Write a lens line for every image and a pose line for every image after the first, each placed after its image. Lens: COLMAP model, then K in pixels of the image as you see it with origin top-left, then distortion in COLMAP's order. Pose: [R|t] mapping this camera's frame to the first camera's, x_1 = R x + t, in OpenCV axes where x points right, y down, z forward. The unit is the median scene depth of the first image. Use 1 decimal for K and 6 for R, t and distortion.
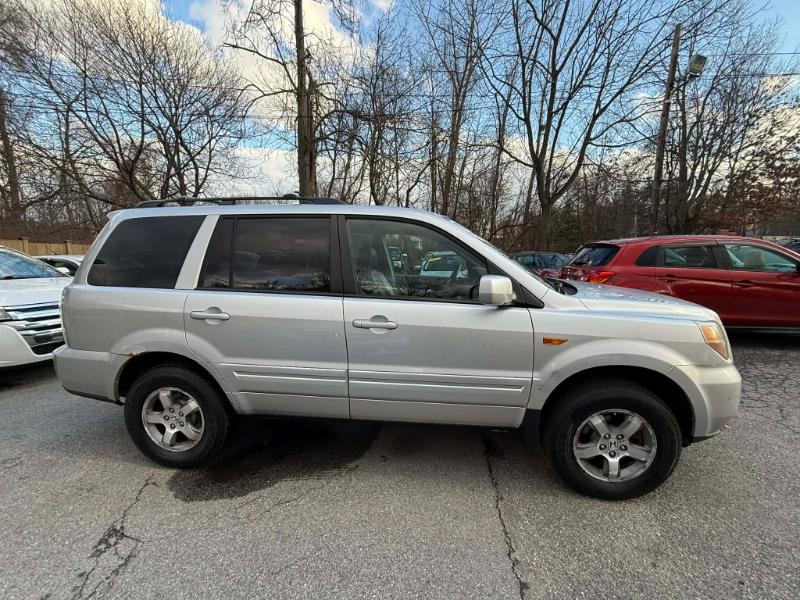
lens RADIAL K [[338.1, 0, 400.0], [0, 338.1, 300.0], [0, 0, 1]] dist [0.000369, 0.000099]
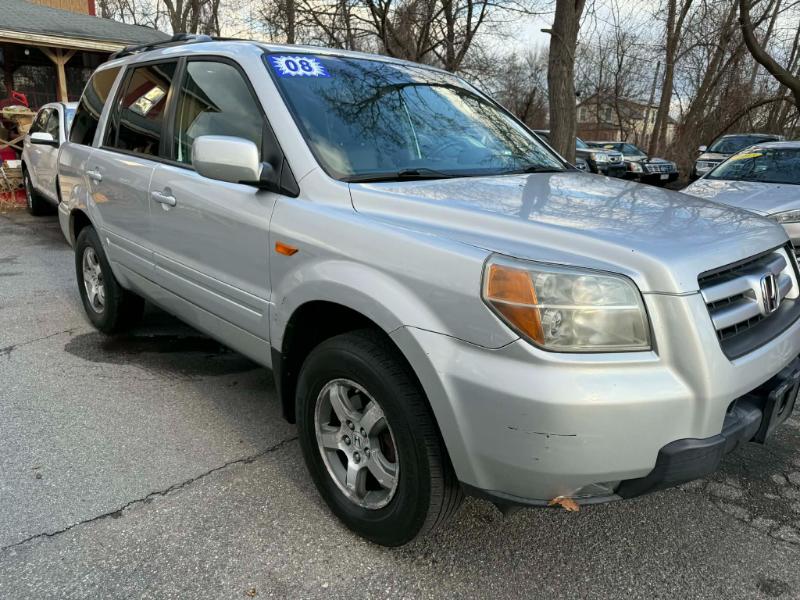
lens RADIAL K [[564.2, 0, 397.6], [0, 564.2, 302.9], [0, 0, 1]] dist [0.039409, -0.050244]
pose [[0.767916, 0.210244, -0.605064, 1.240360], [-0.128783, 0.975987, 0.175685, 0.007291], [0.627471, -0.056989, 0.776552, 0.292774]]
